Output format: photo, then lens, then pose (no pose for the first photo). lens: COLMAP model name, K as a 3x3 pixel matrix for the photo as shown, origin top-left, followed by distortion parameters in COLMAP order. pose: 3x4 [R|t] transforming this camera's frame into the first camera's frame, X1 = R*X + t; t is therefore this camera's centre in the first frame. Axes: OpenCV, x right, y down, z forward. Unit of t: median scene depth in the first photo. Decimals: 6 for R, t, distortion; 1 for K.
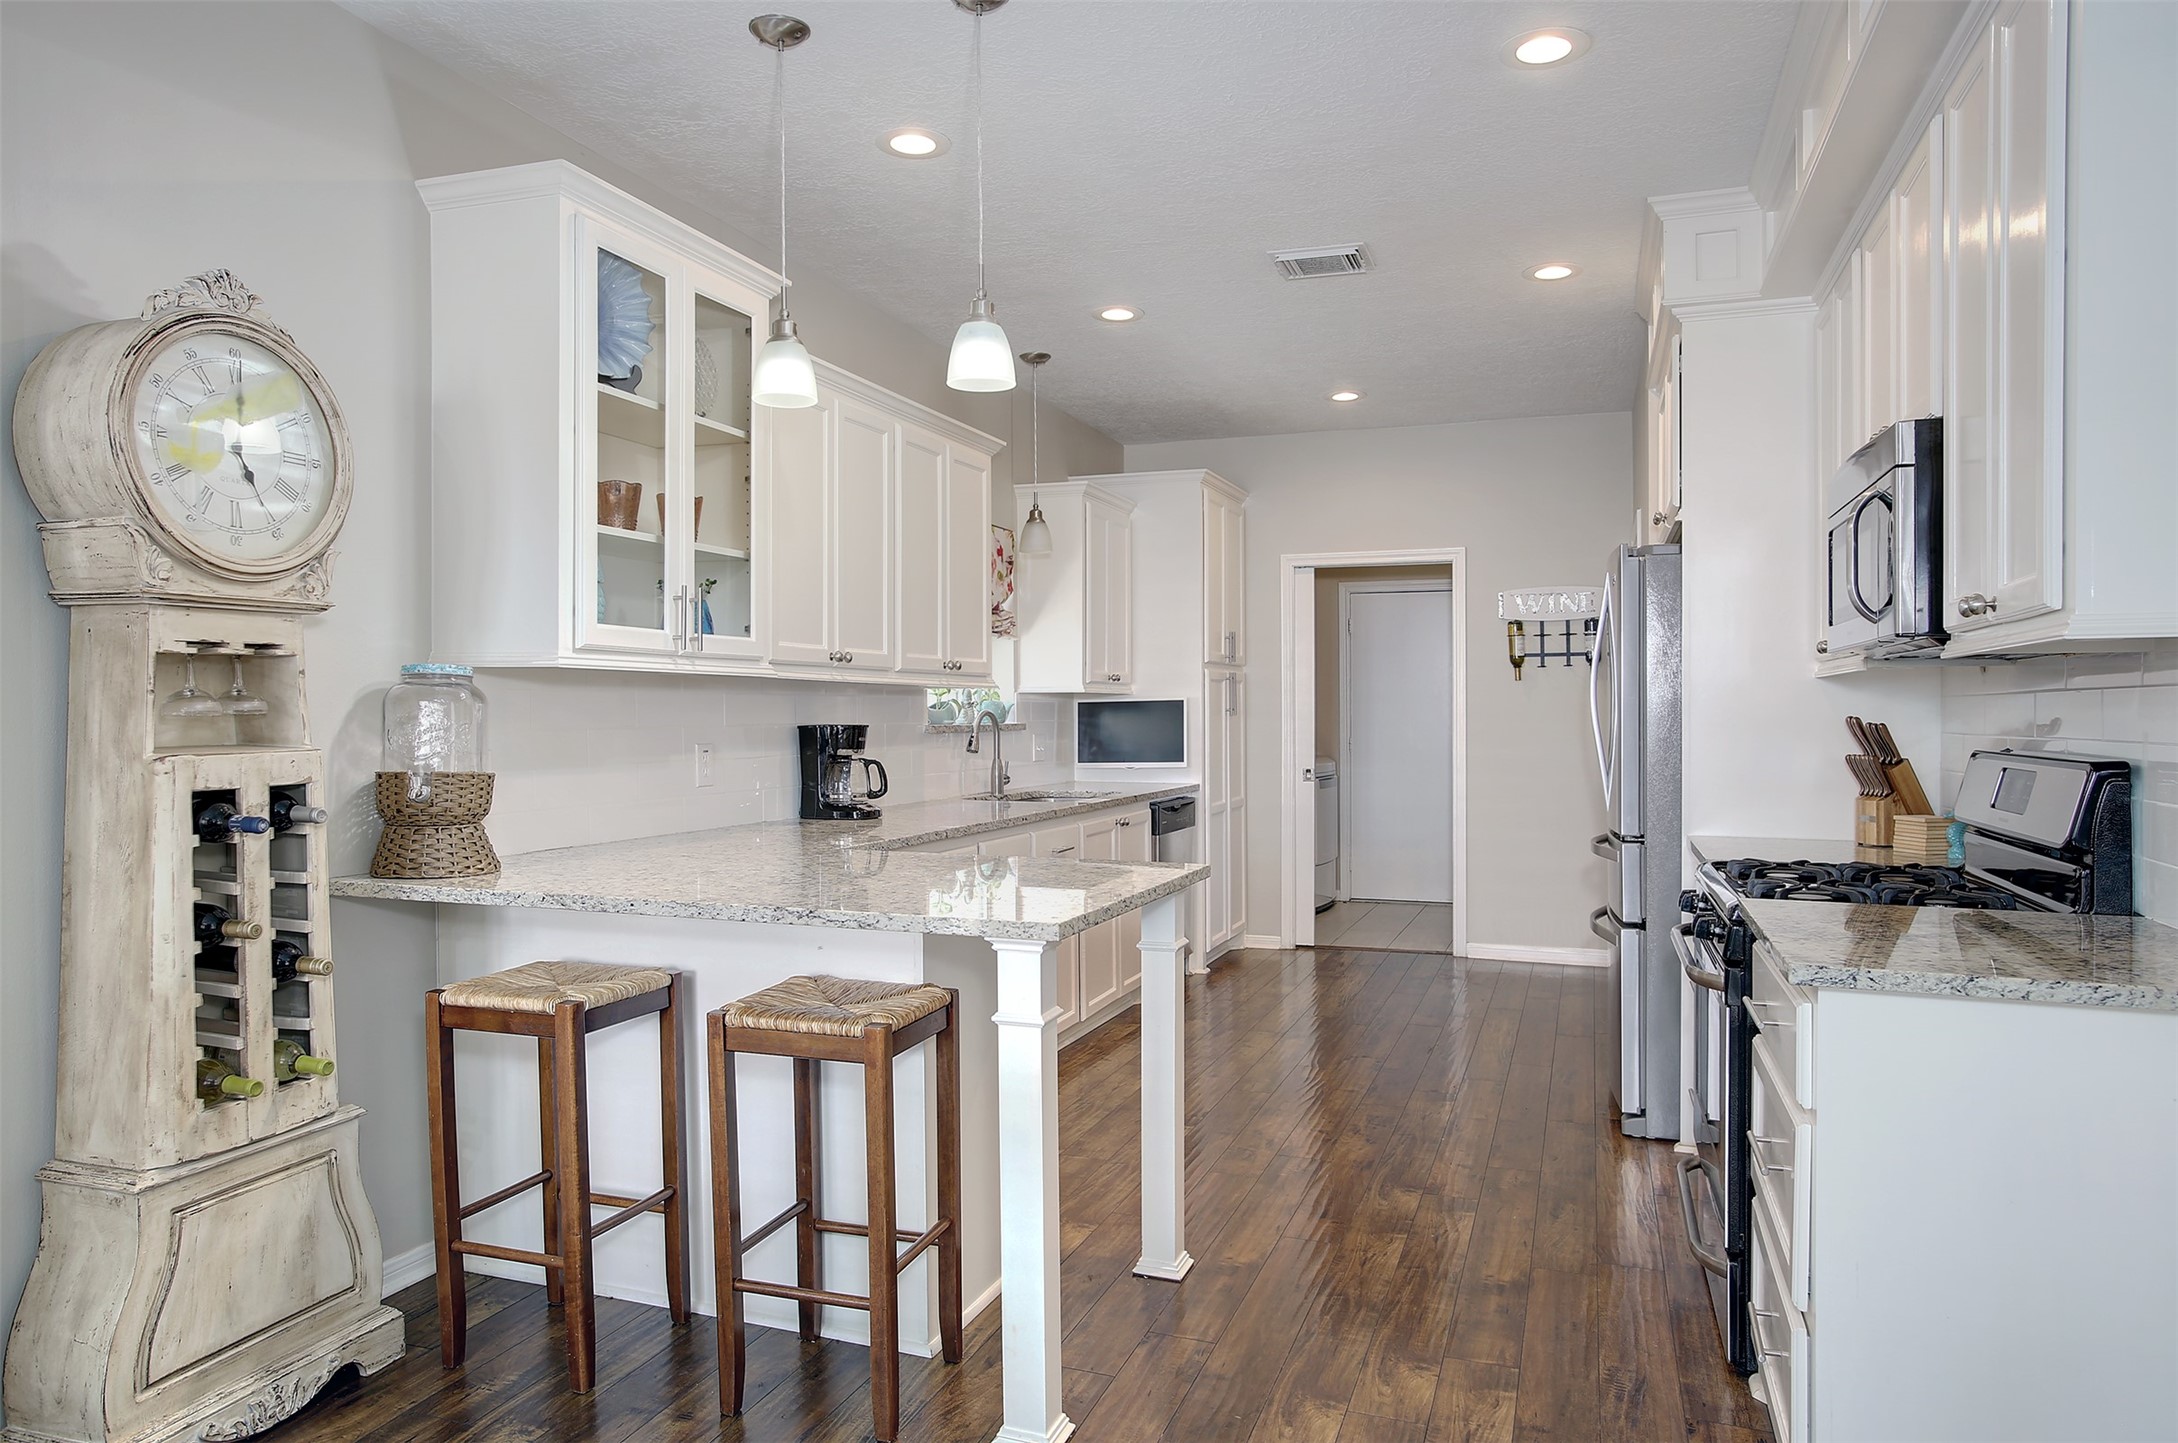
lens RADIAL K [[1446.3, 0, 1089.4], [0, 1446.3, 722.2], [0, 0, 1]] dist [-0.001006, -0.000085]
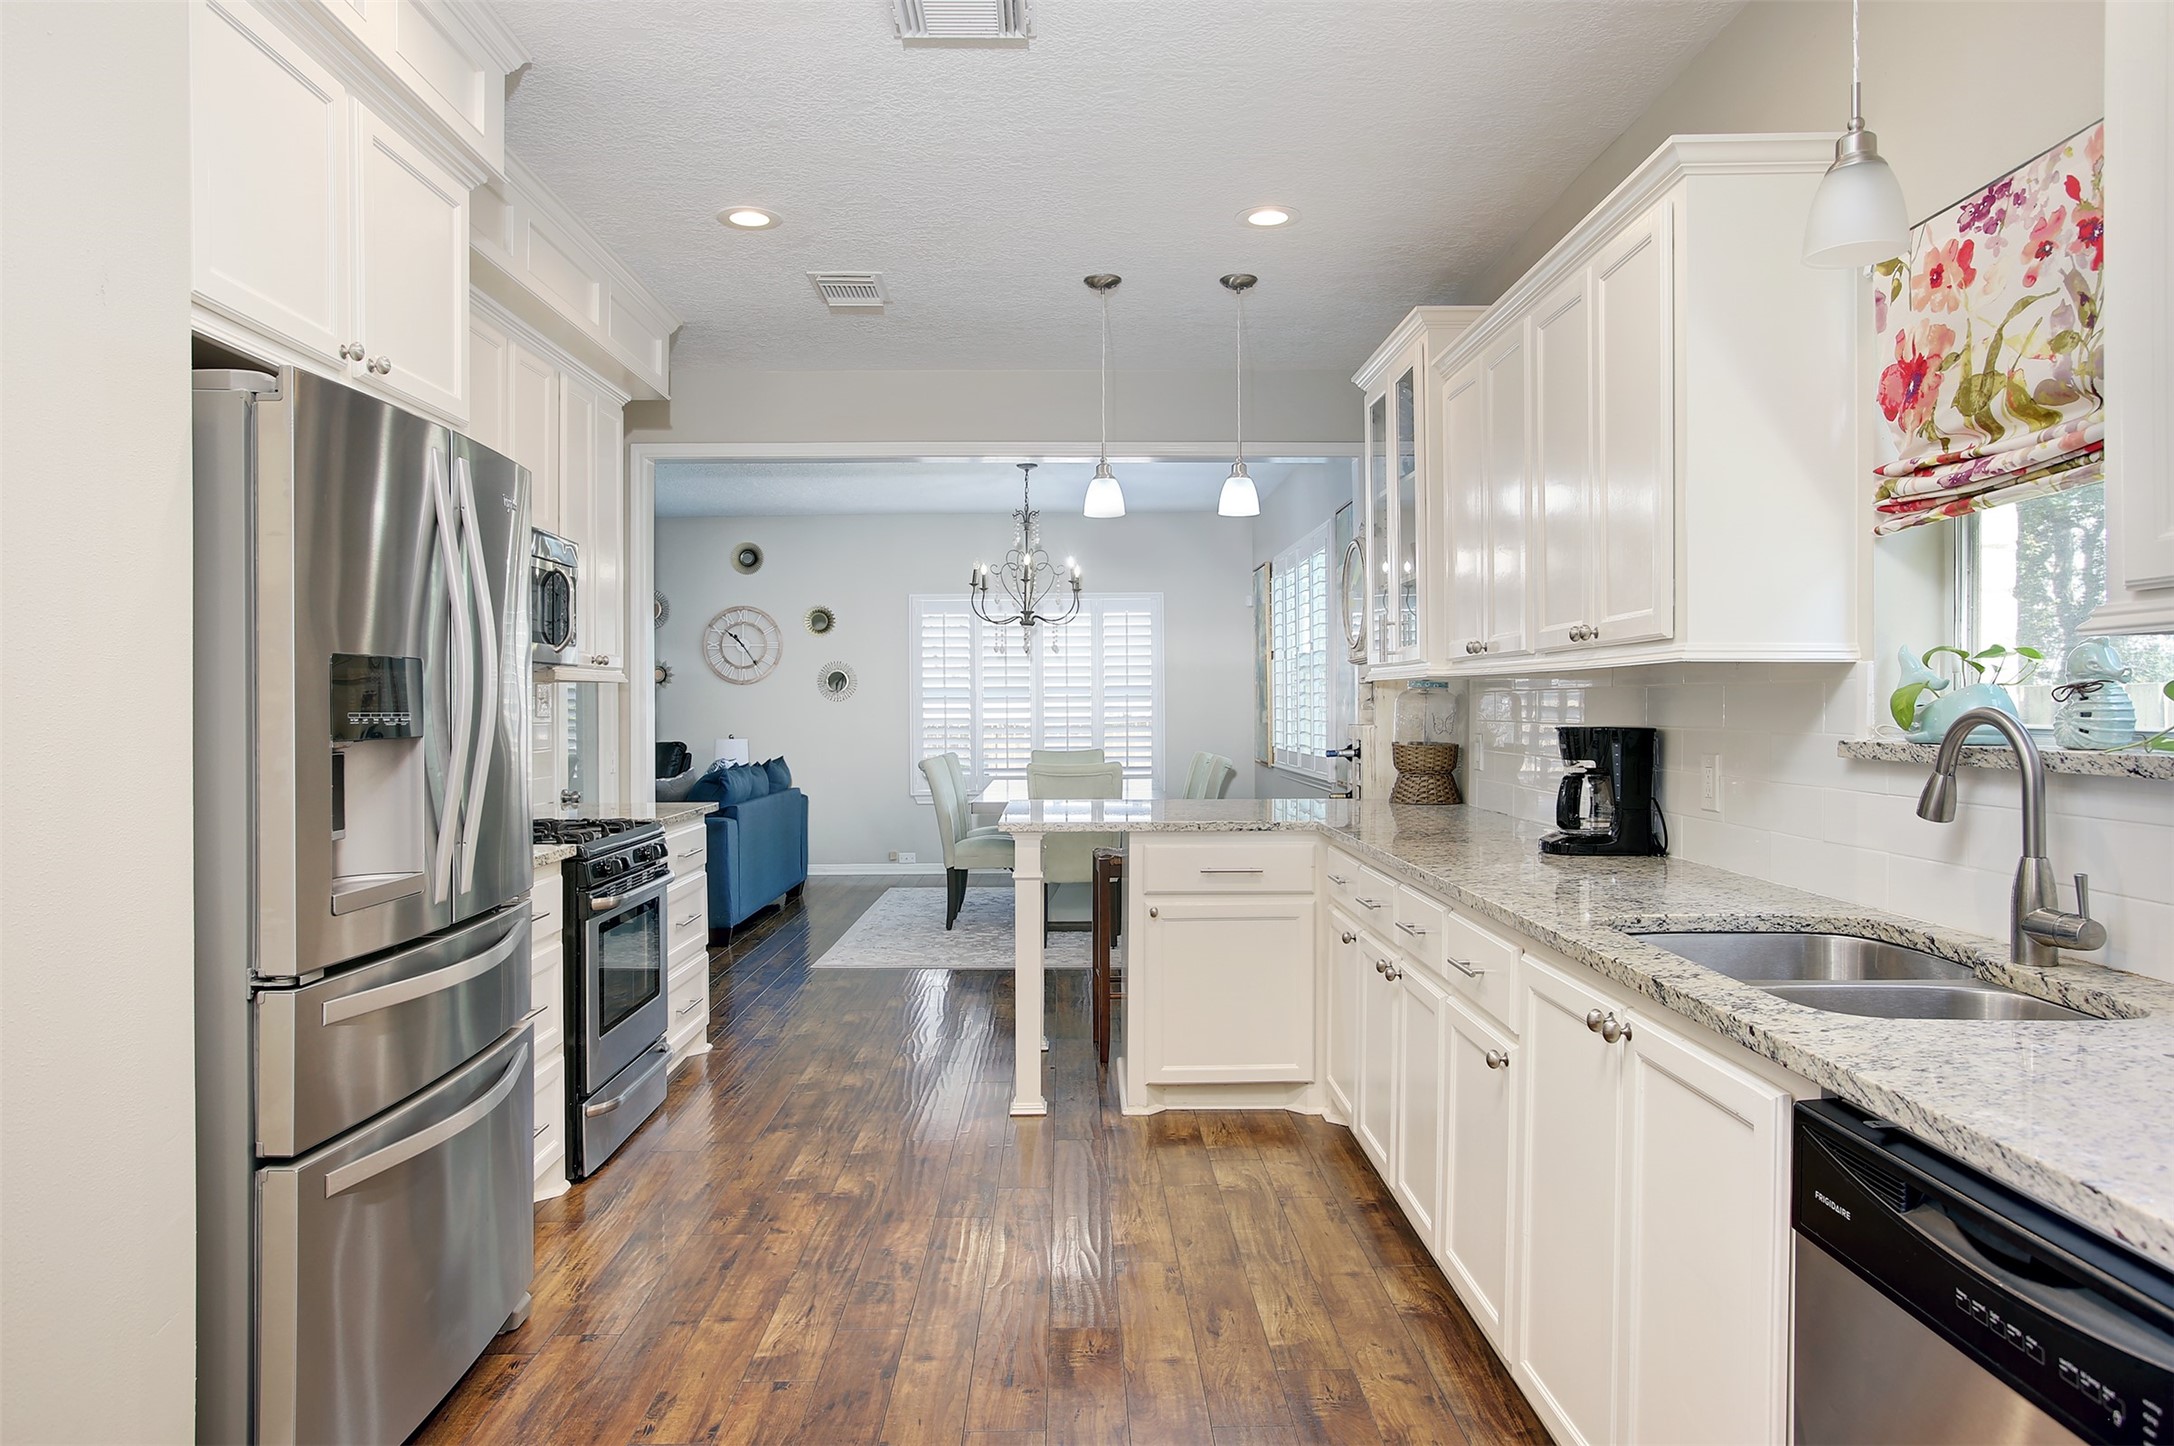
lens RADIAL K [[1394.9, 0, 1087.3], [0, 1394.9, 721.8], [0, 0, 1]] dist [0.000919, 0.000135]
pose [[-0.938099, -0.000935, -0.346366, 0.400802], [-0.005193, 0.999922, 0.011368, -0.007422], [0.346328, 0.012463, -0.938031, 1.970723]]
